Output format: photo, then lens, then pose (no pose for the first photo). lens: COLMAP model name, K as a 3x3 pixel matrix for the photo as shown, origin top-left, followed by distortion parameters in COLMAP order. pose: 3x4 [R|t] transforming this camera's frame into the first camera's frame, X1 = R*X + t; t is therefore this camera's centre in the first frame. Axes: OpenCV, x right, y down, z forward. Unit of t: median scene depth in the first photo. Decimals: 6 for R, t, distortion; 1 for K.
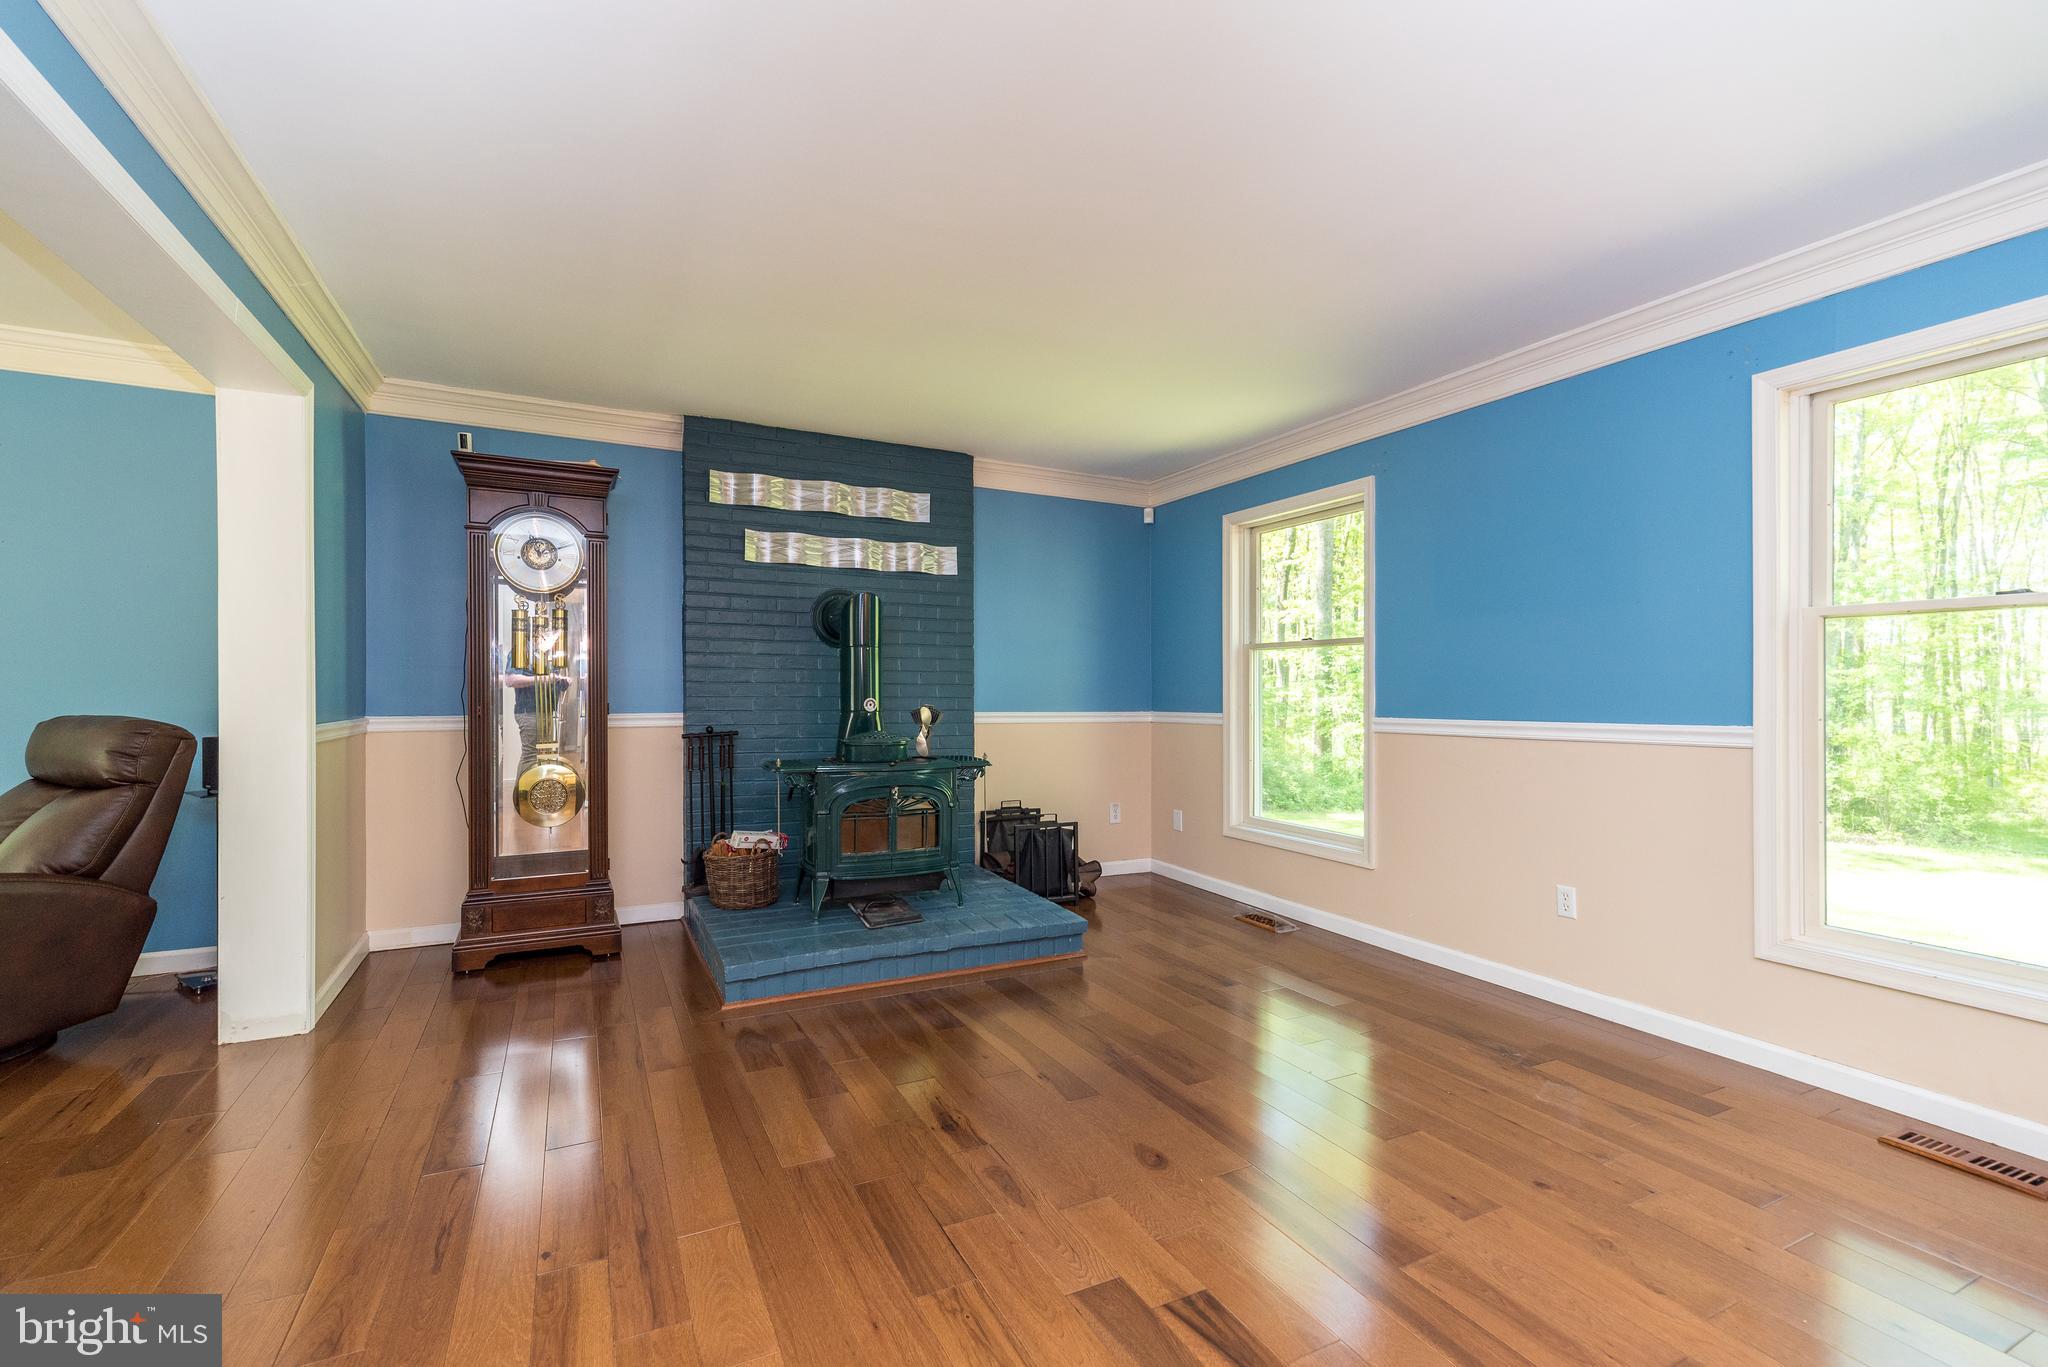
lens RADIAL K [[888.4, 0, 1026.3], [0, 888.4, 681.1], [0, 0, 1]] dist [0.008106, 0.000357]
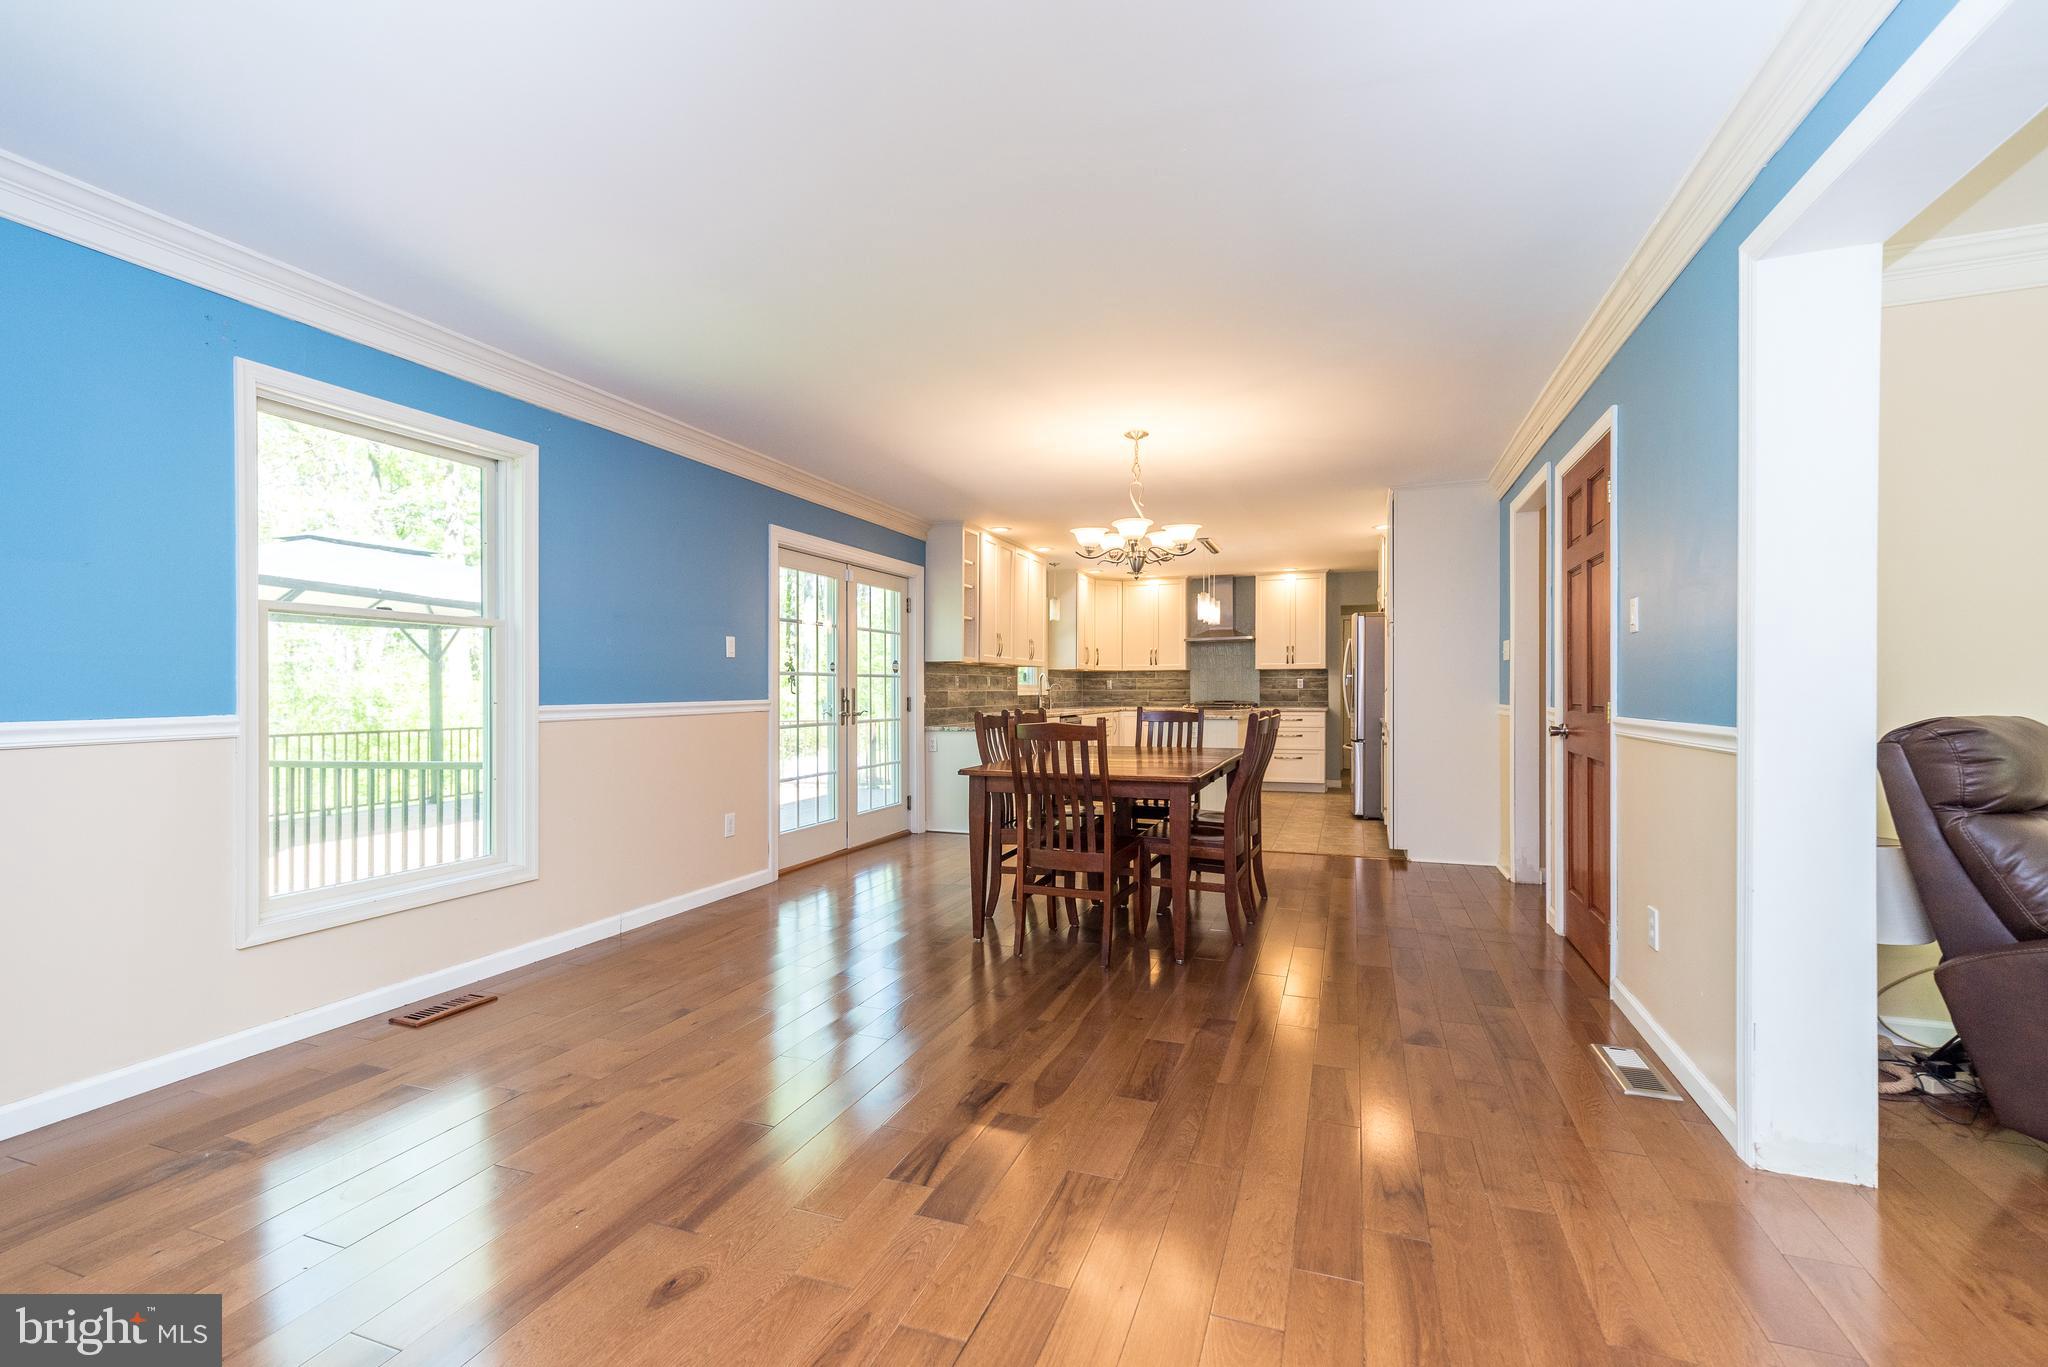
lens RADIAL K [[888.4, 0, 1022.4], [0, 888.4, 688.9], [0, 0, 1]] dist [0.008106, 0.000357]
pose [[-0.679984, -0.000947, 0.733226, -0.581465], [-0.010495, 0.999909, -0.008441, 0.025956], [-0.733152, -0.013435, -0.679932, 1.230368]]
